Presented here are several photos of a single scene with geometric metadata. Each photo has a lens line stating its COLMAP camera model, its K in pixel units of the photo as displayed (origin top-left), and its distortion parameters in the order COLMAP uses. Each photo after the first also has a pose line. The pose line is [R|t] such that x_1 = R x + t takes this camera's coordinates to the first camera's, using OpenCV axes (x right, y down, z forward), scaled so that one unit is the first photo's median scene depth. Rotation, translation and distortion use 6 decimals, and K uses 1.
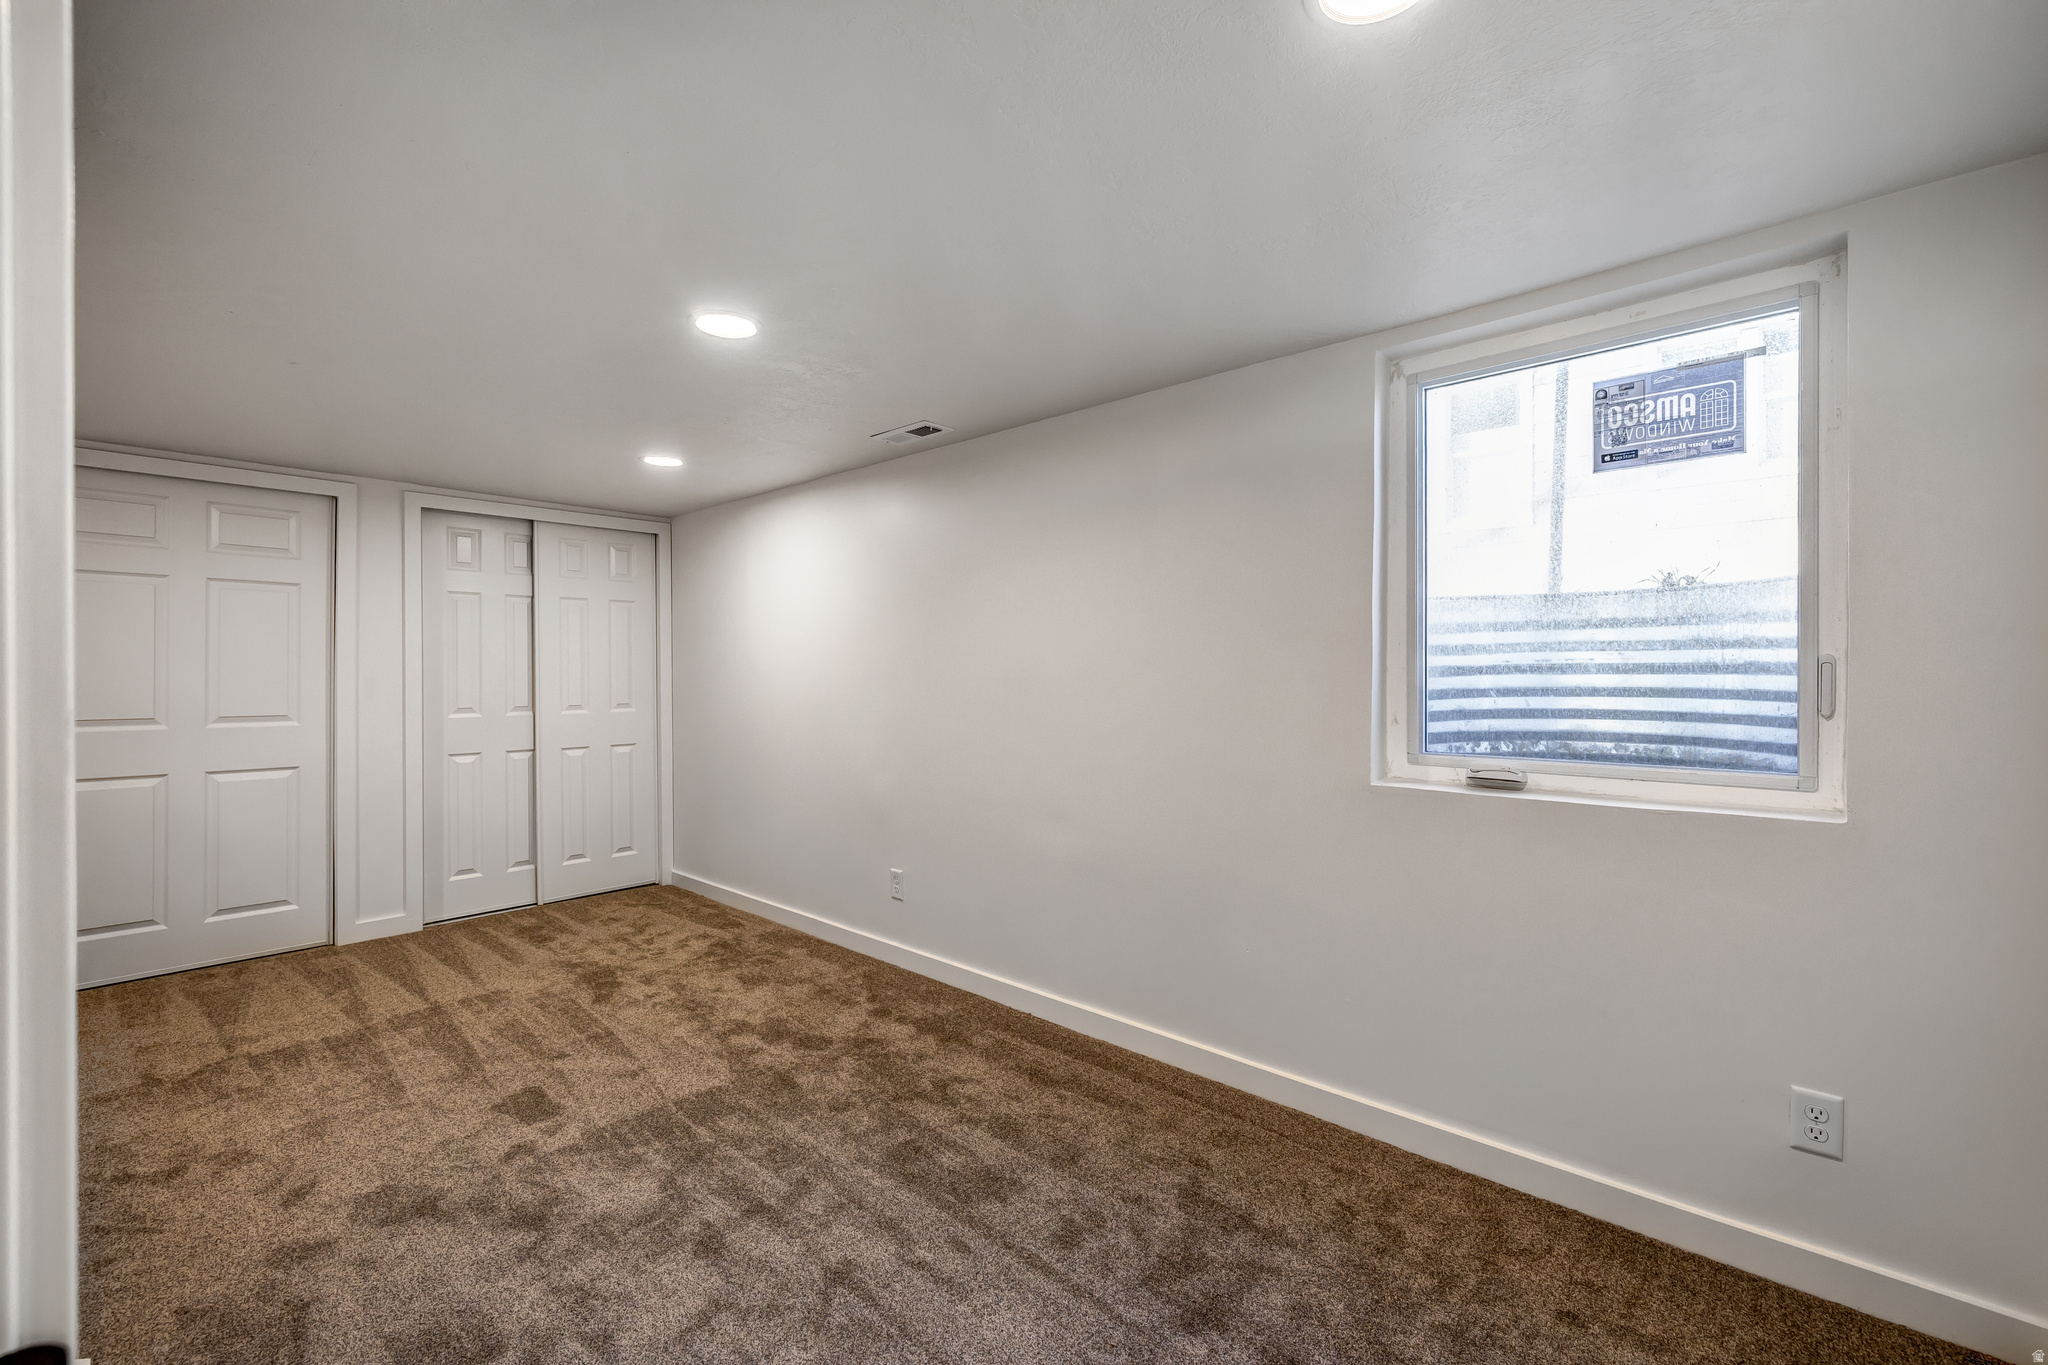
lens RADIAL K [[871.5, 0, 1025.9], [0, 871.5, 675.2], [0, 0, 1]] dist [-0.000410, -0.000099]
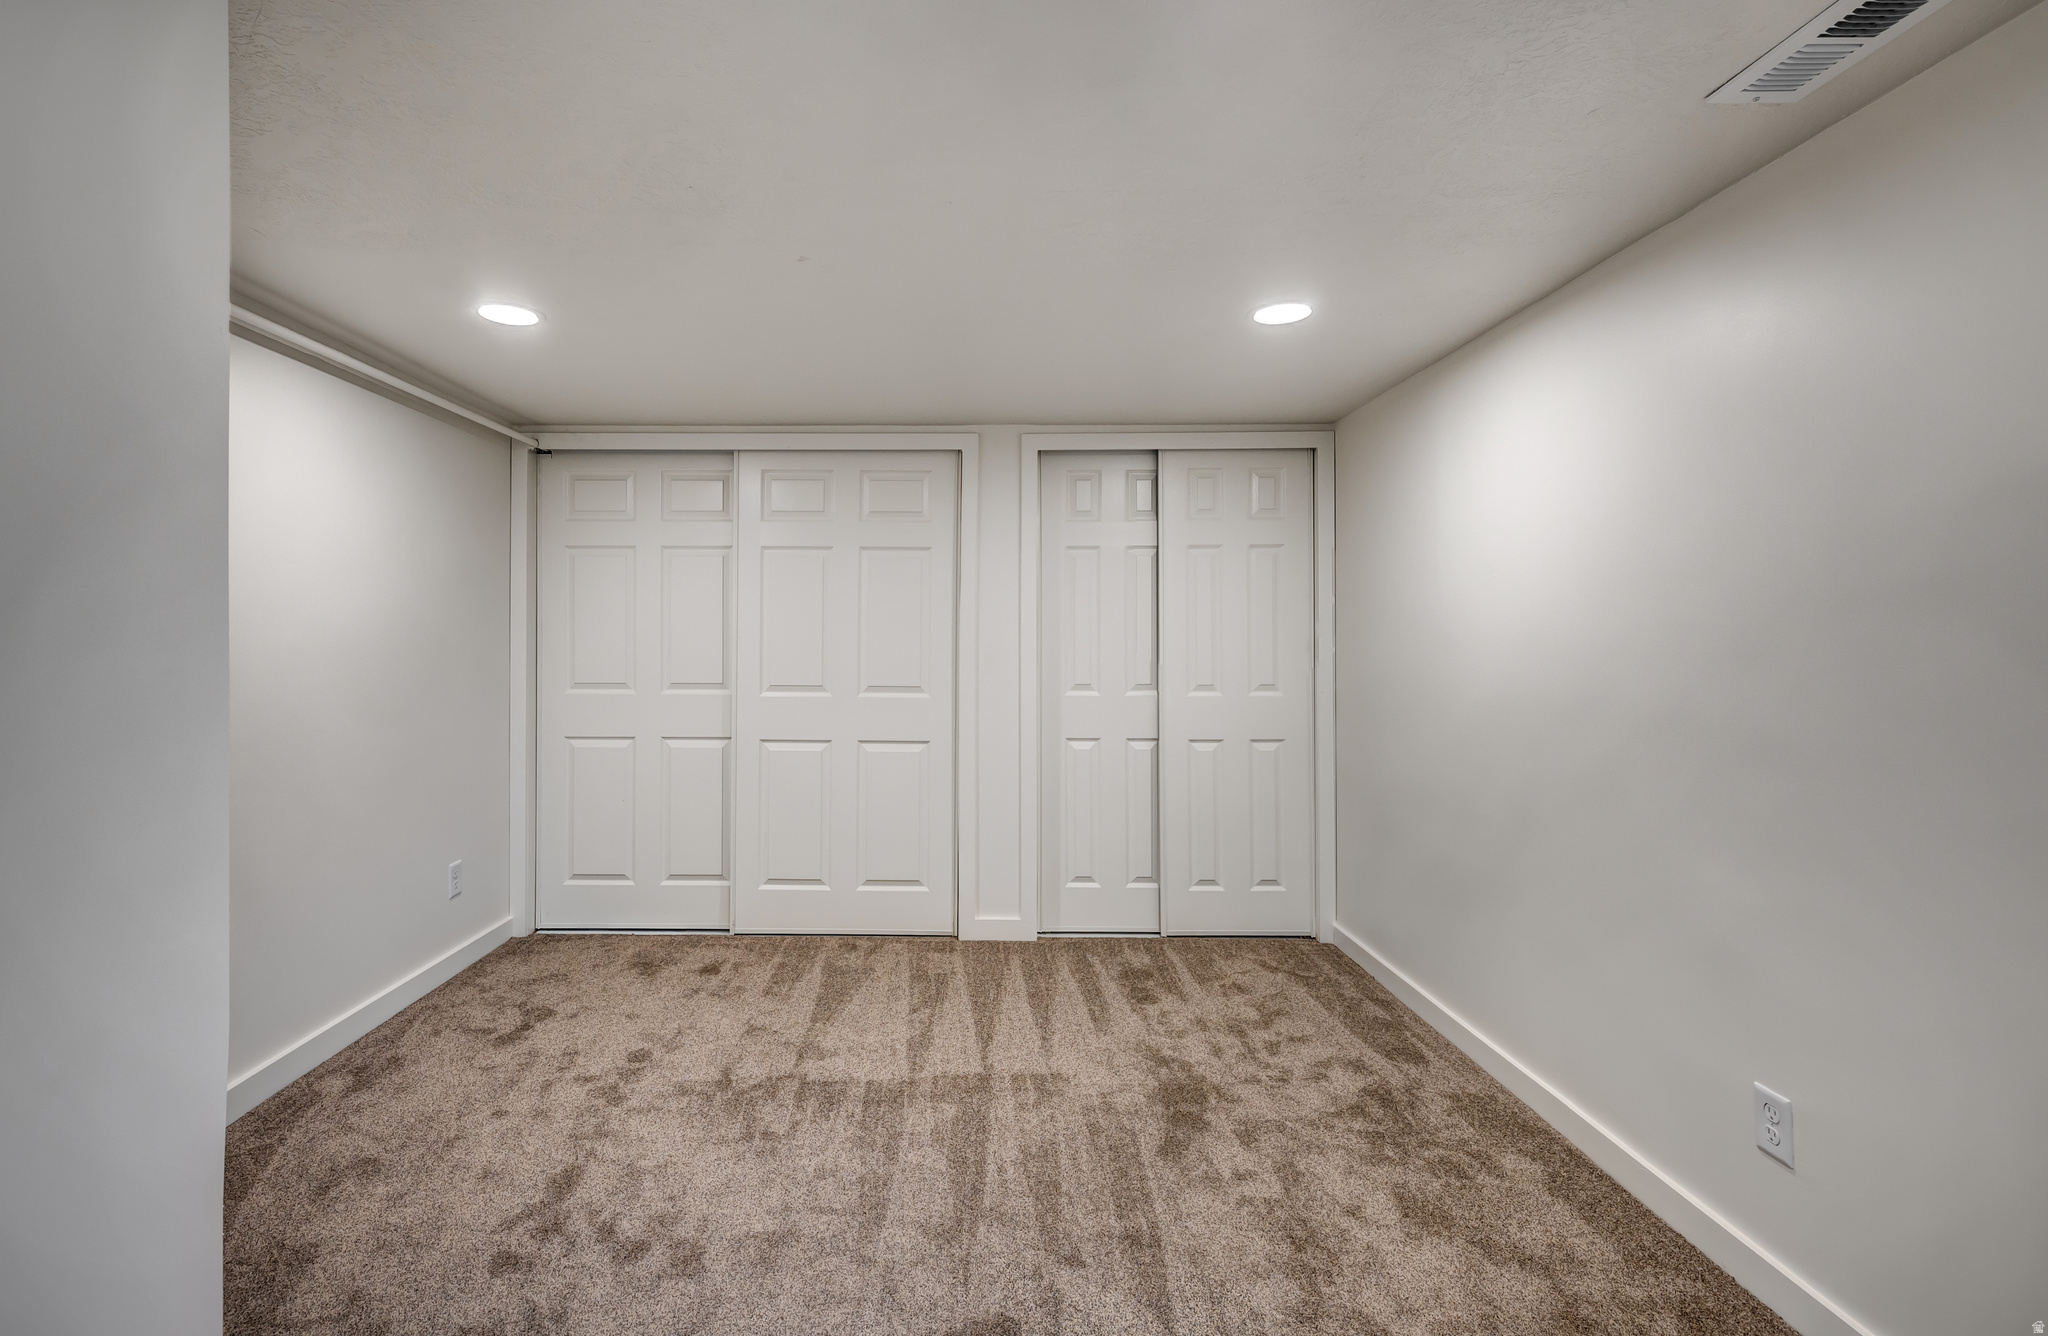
lens RADIAL K [[833.6, 0, 1019.9], [0, 833.6, 642.6], [0, 0, 1]] dist [0.001072, 0.000155]
pose [[0.665120, 0.003549, -0.746728, -0.090101], [-0.003103, 0.999993, 0.001989, -0.003918], [0.746730, 0.000994, 0.665127, 0.447009]]
